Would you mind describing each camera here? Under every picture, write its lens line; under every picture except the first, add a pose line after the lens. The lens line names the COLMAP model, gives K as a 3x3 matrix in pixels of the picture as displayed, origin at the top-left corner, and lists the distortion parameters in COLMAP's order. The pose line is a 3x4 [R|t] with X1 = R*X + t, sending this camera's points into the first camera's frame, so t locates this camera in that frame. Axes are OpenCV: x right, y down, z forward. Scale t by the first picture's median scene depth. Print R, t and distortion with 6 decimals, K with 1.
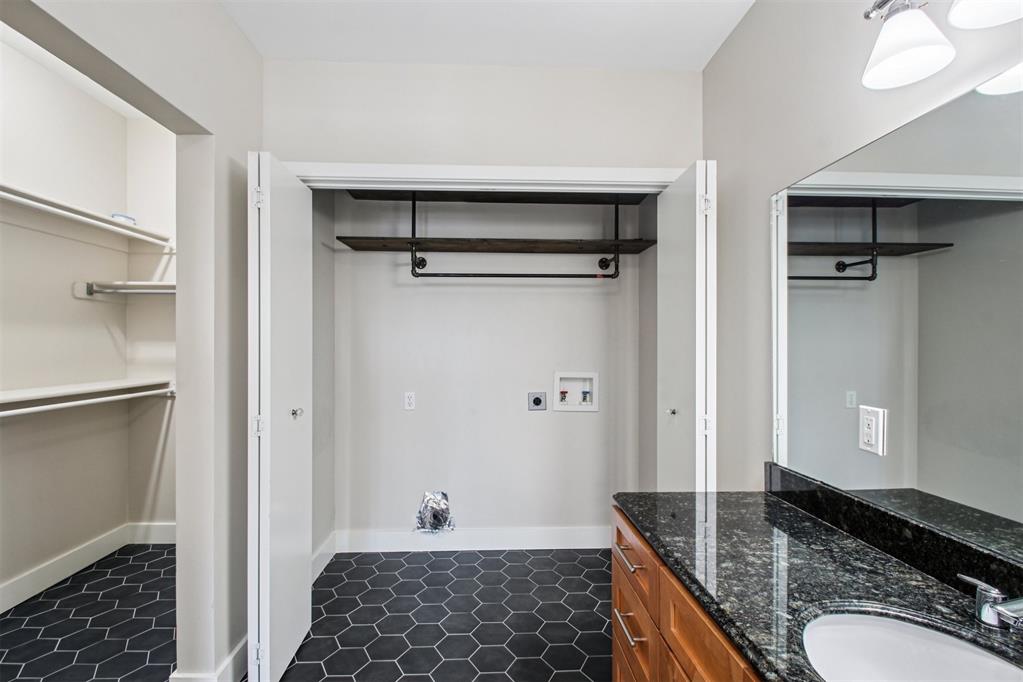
lens RADIAL K [[487.9, 0, 508.0], [0, 487.9, 340.6], [0, 0, 1]] dist [0.002139, -0.008507]
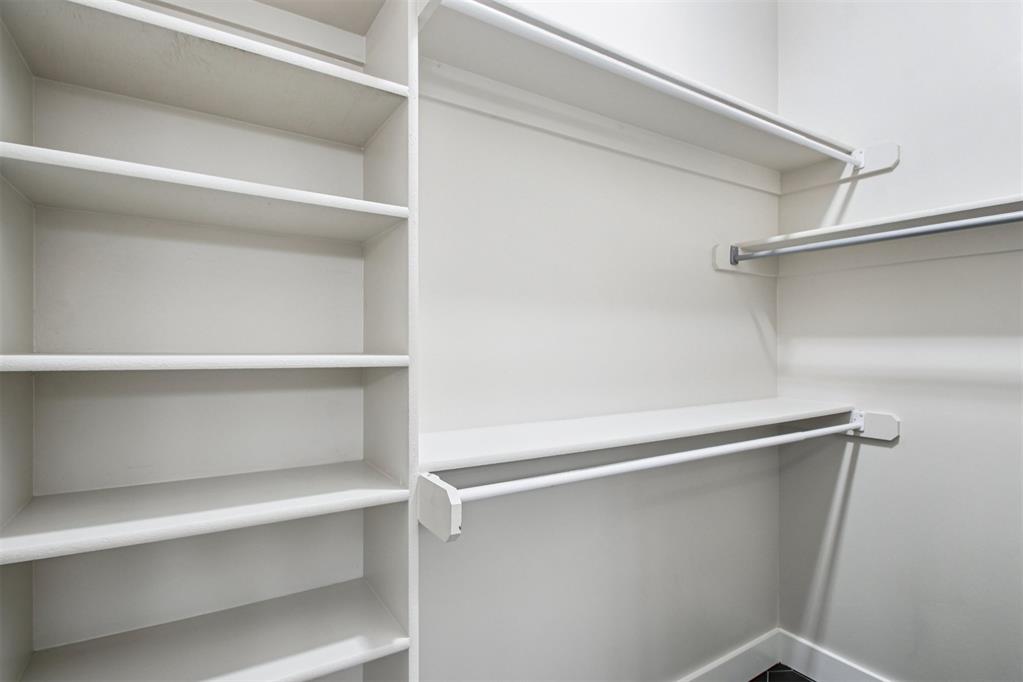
lens RADIAL K [[487.9, 0, 508.6], [0, 487.9, 336.4], [0, 0, 1]] dist [0.002139, -0.008507]
pose [[0.500953, 0.000377, -0.865475, -0.415631], [0.004695, 0.999984, 0.003154, -0.003503], [0.865462, -0.005643, 0.500943, 0.389789]]
